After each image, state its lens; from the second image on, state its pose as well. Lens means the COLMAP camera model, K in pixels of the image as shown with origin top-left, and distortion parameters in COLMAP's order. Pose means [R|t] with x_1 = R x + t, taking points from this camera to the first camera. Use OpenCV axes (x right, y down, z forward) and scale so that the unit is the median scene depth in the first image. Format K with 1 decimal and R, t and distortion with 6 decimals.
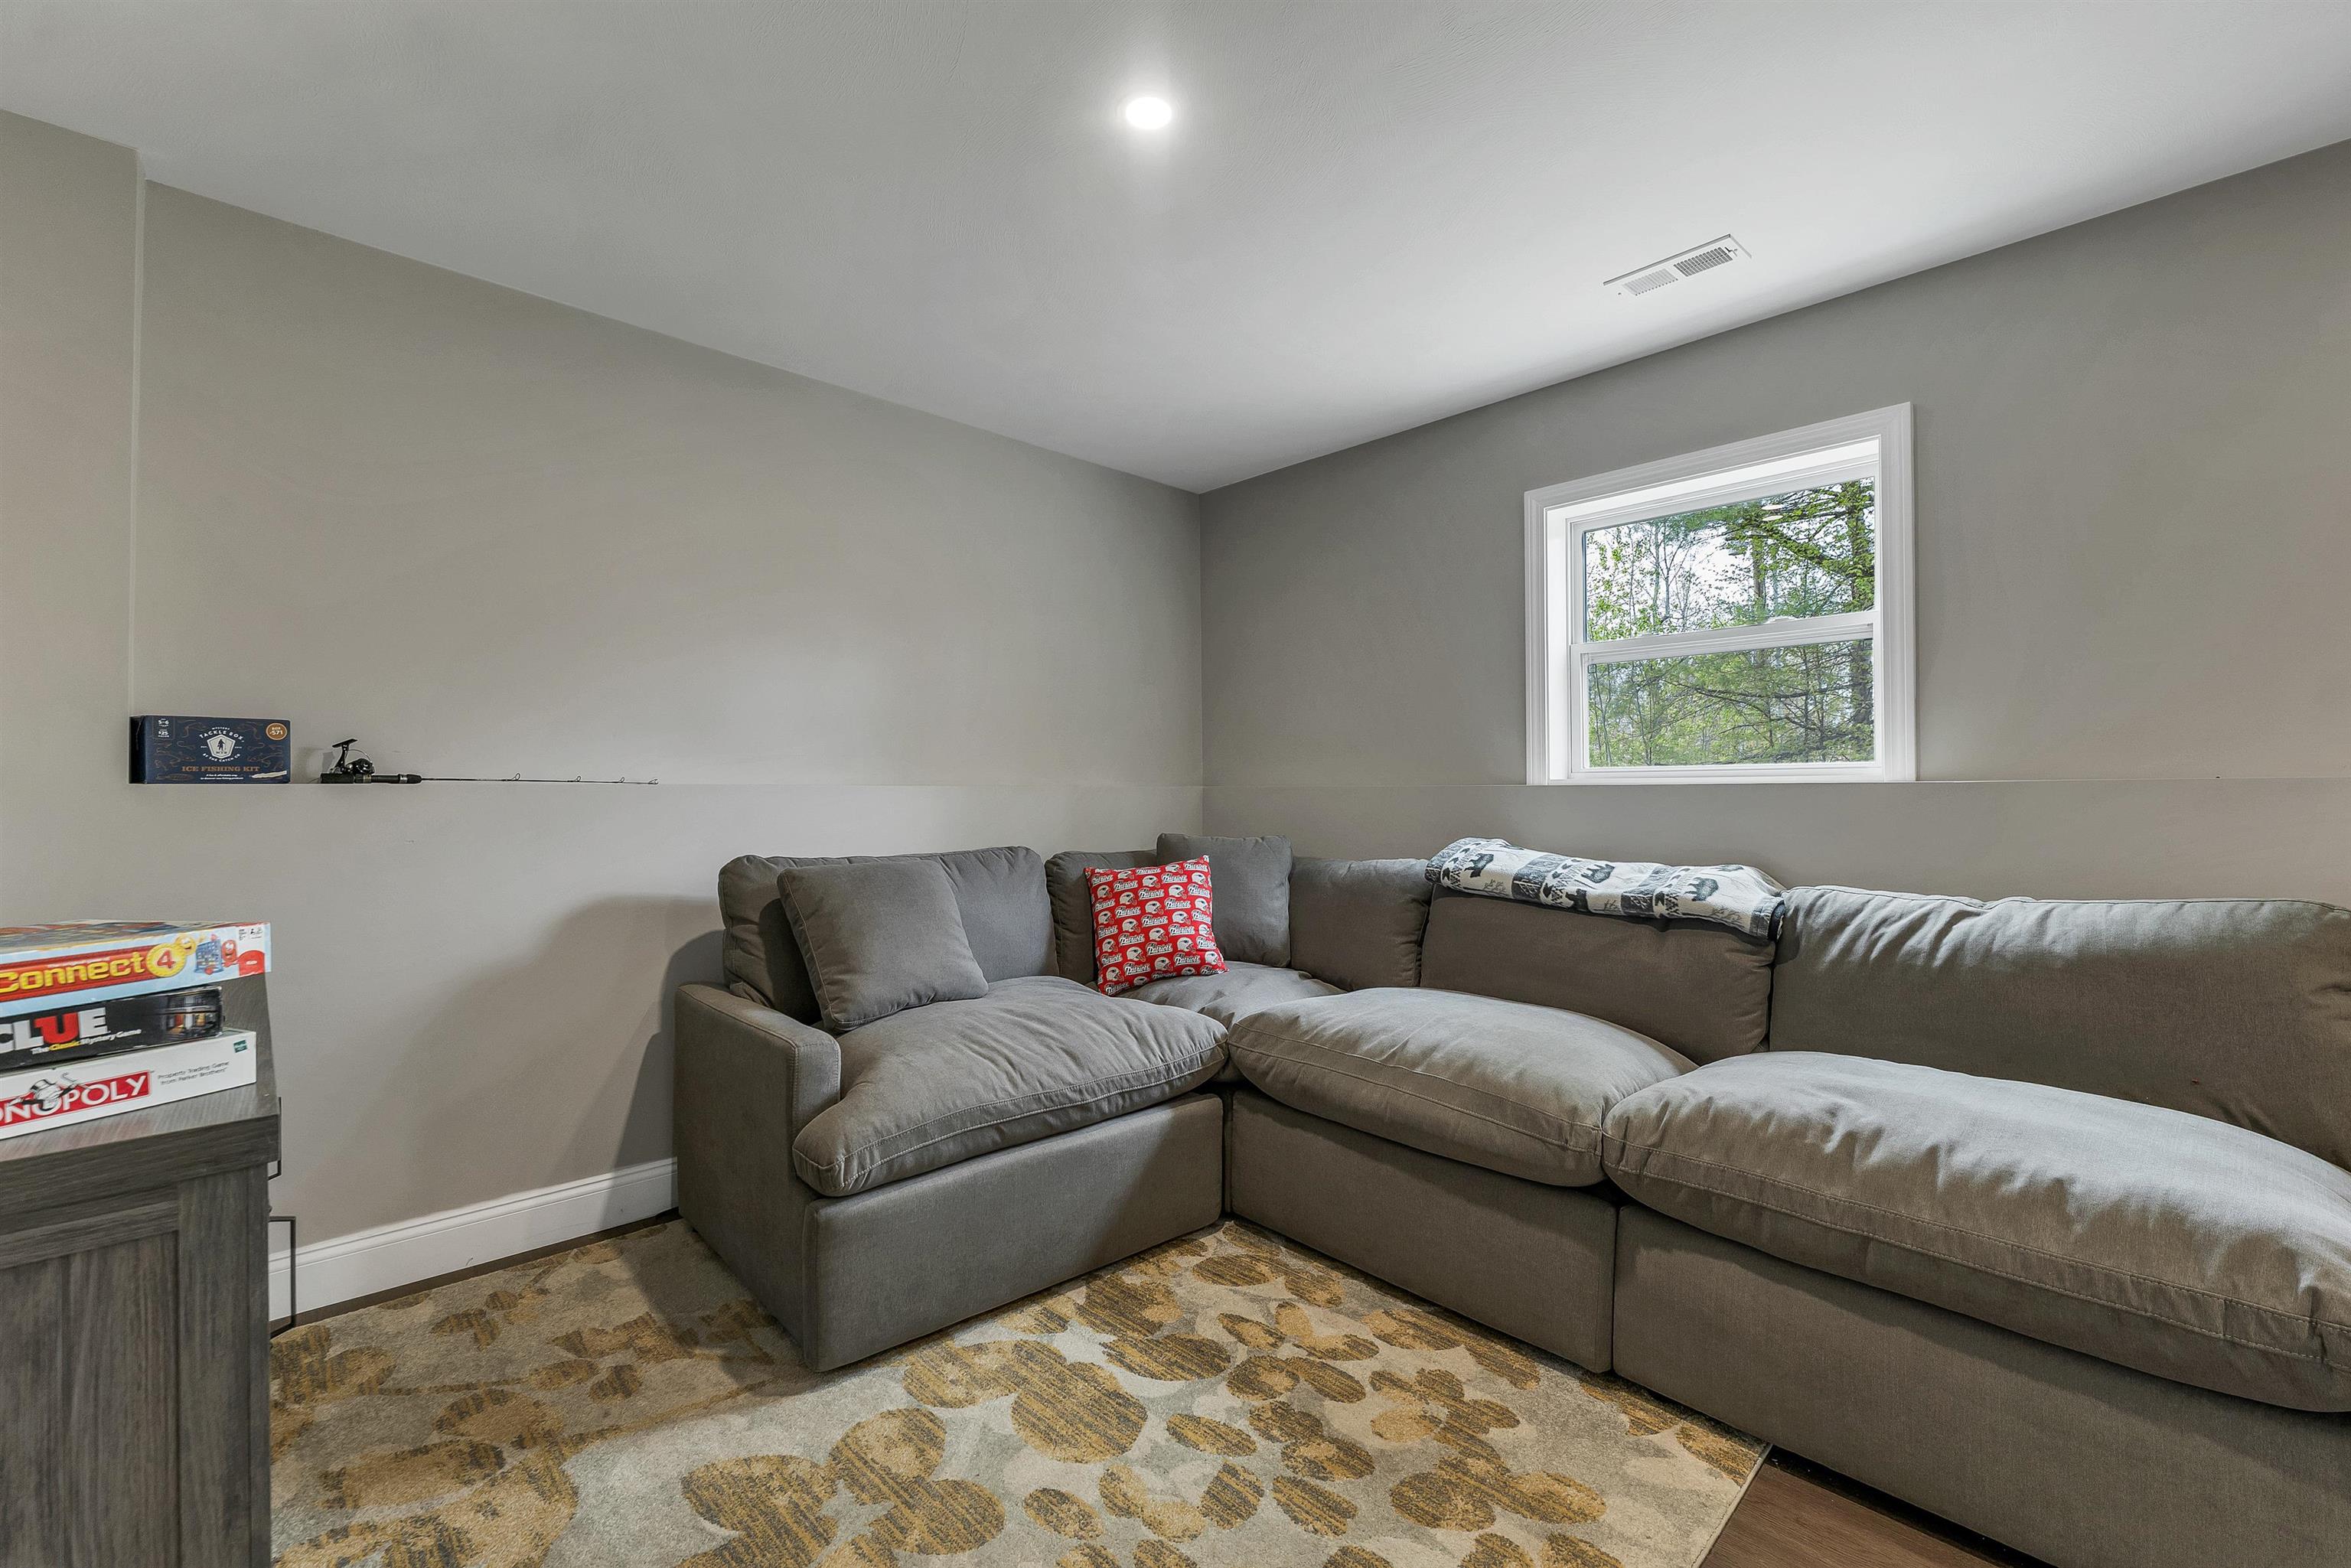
lens RADIAL K [[1023.8, 0, 1186.5], [0, 1023.8, 761.7], [0, 0, 1]] dist [-0.000417, -0.000234]
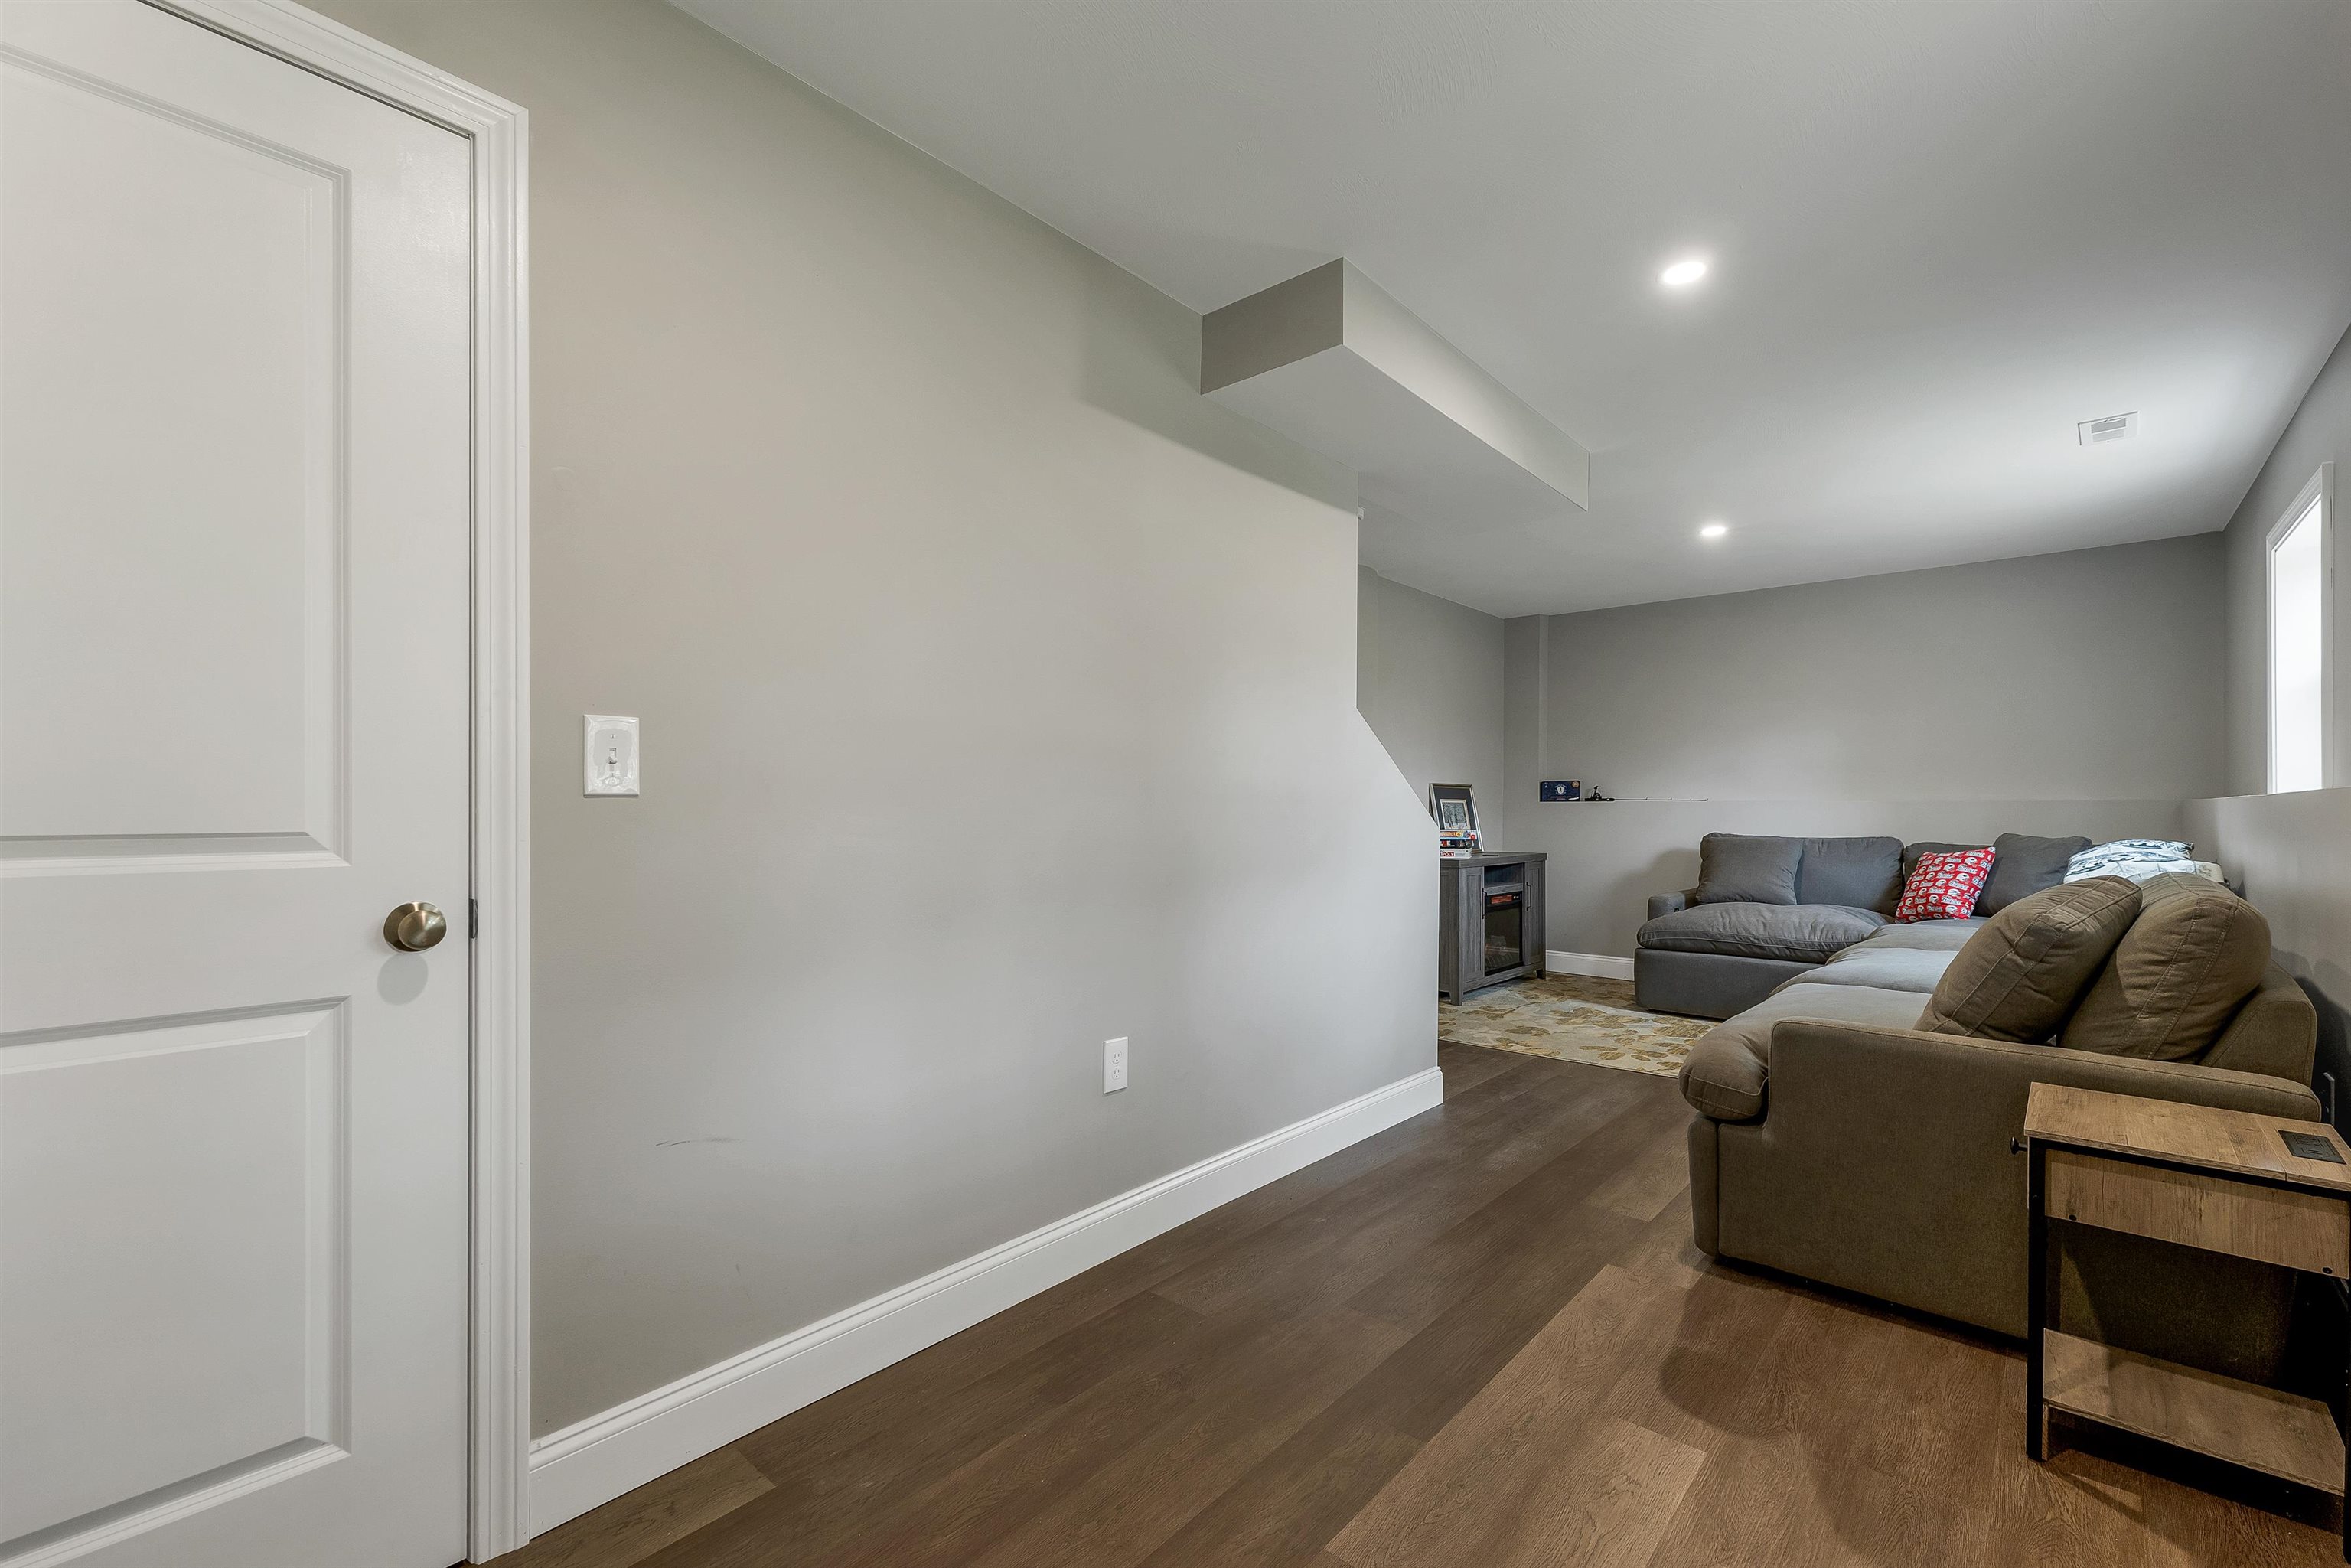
lens RADIAL K [[993.2, 0, 1176.1], [0, 993.2, 800.8], [0, 0, 1]] dist [0.004249, -0.000910]
pose [[0.087371, -0.002766, -0.996172, 1.864524], [0.024696, 0.999695, -0.000609, -0.008596], [0.995870, -0.024548, 0.087413, -0.423373]]
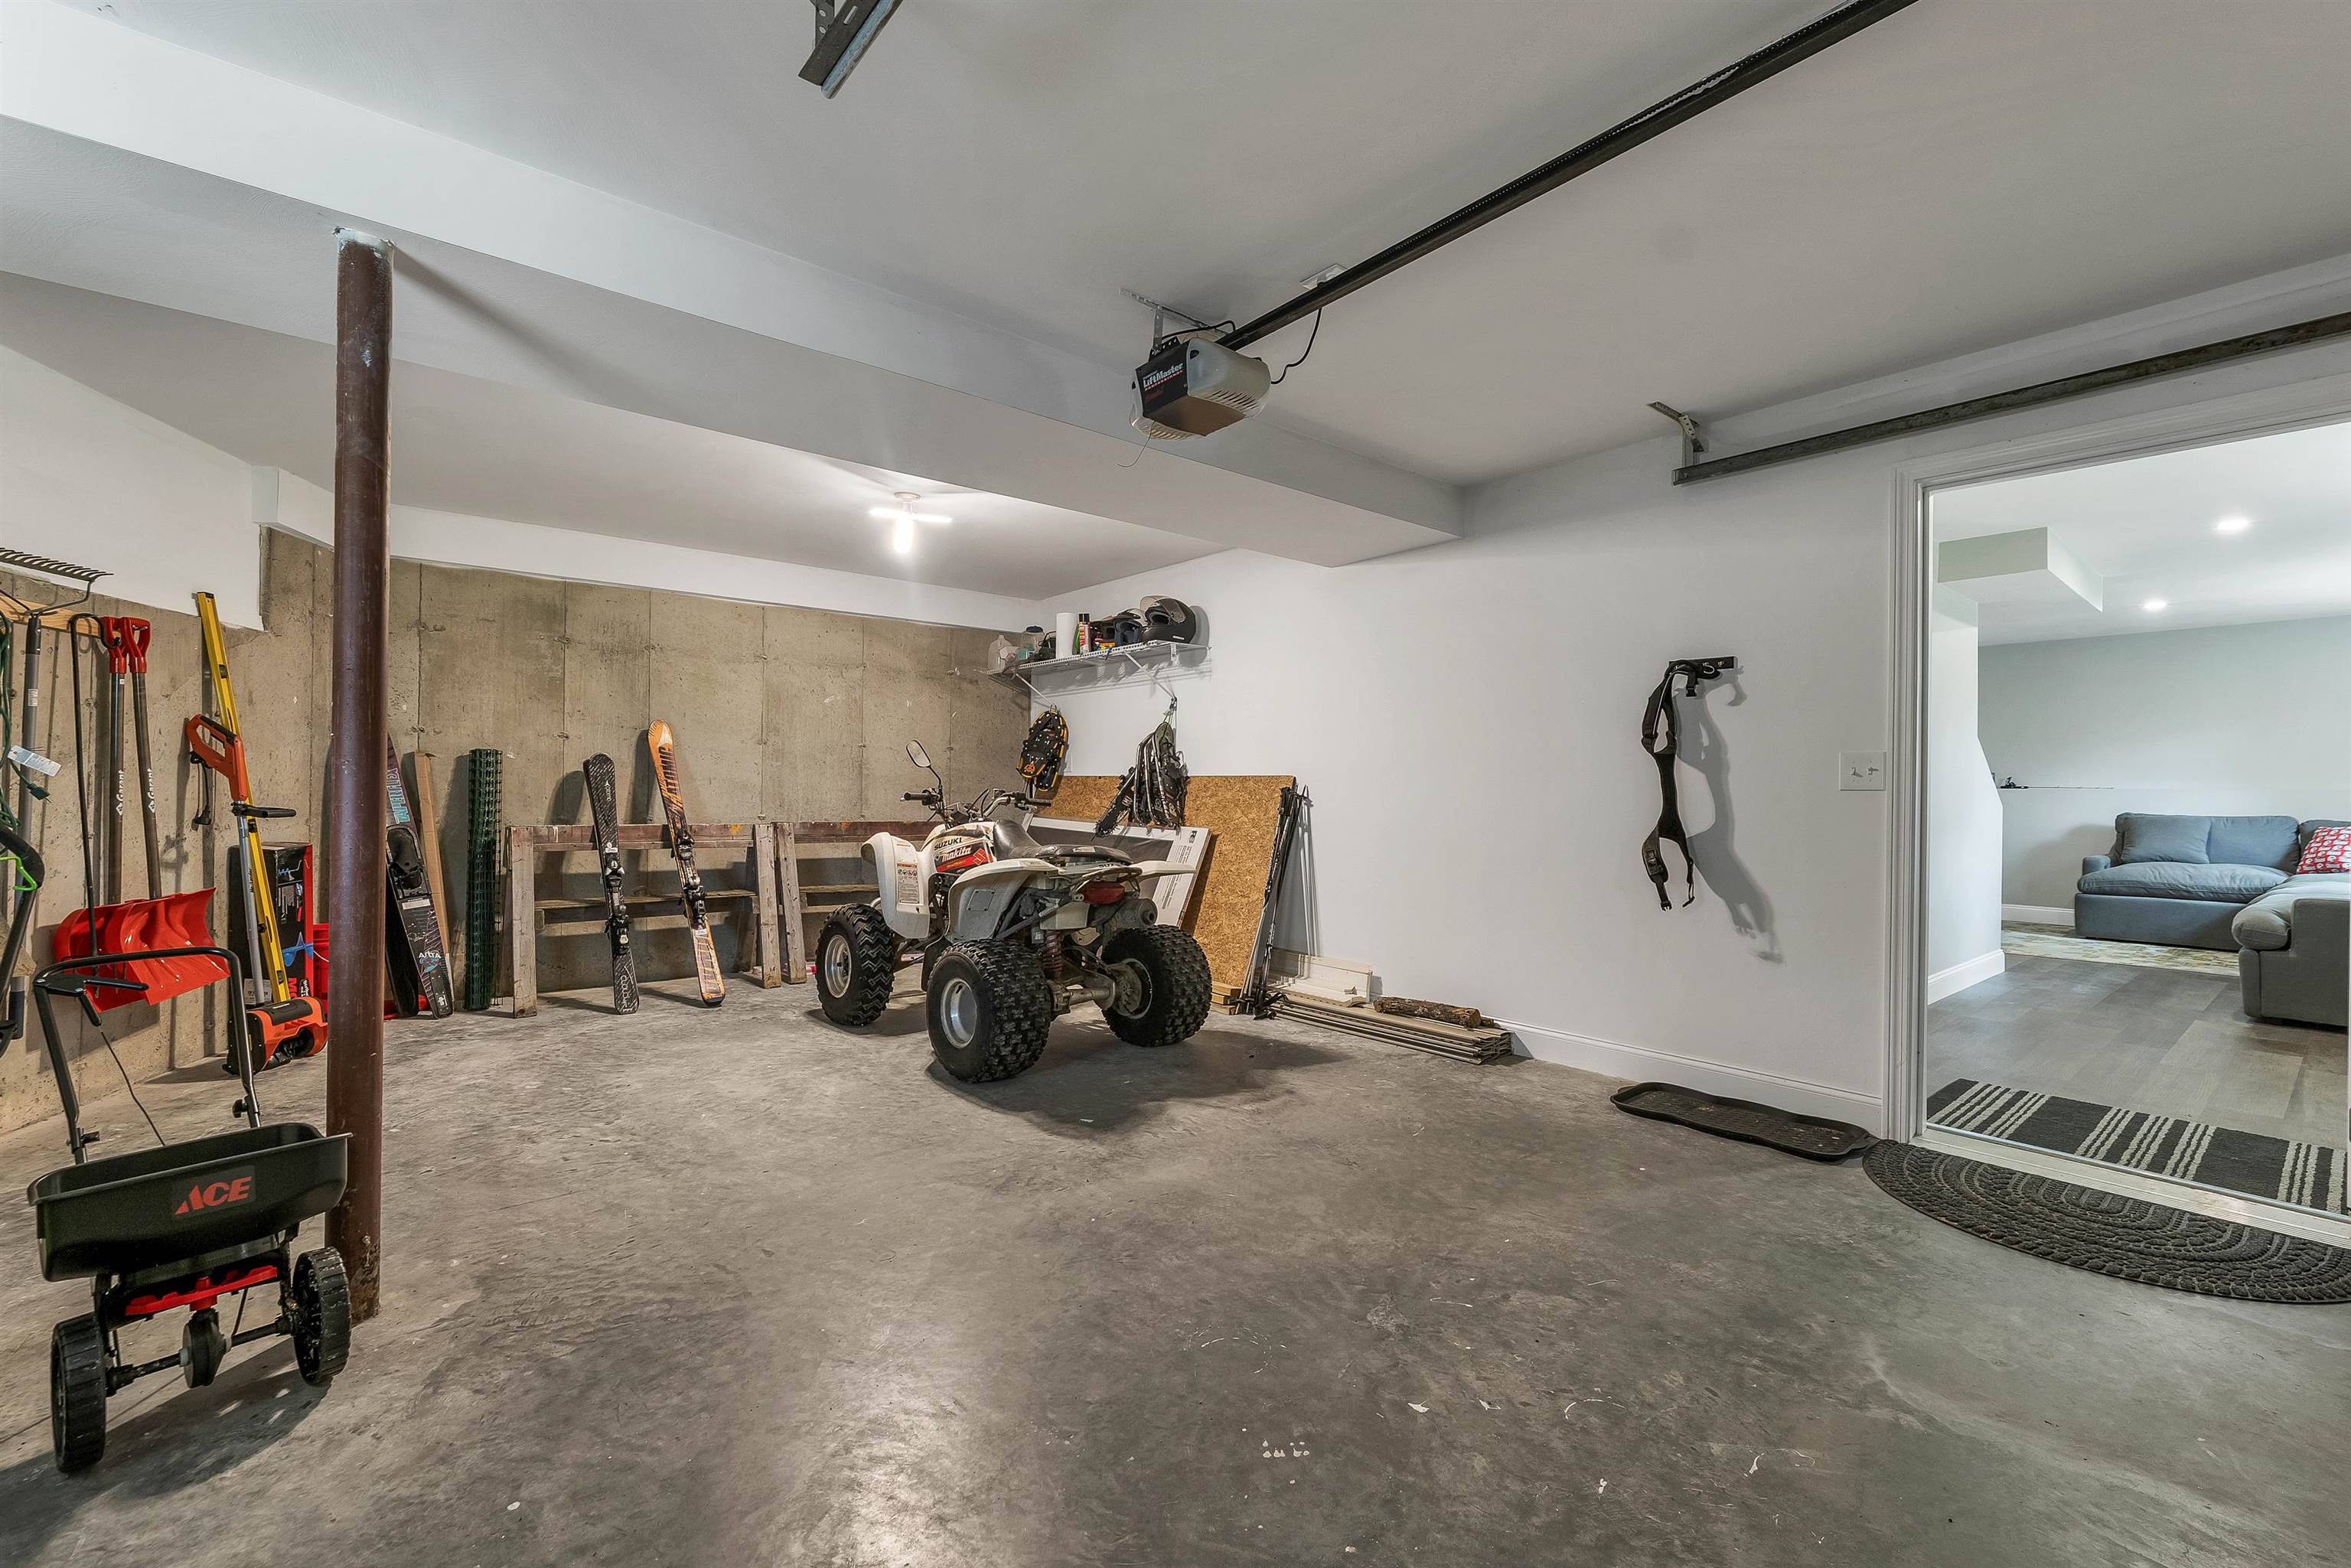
lens RADIAL K [[993.2, 0, 1167.7], [0, 993.2, 785.9], [0, 0, 1]] dist [0.004249, -0.000910]
pose [[-0.067439, -0.003746, -0.997716, 3.084472], [0.022524, 0.999732, -0.005276, -0.043249], [0.997469, -0.022828, -0.067336, -1.871385]]
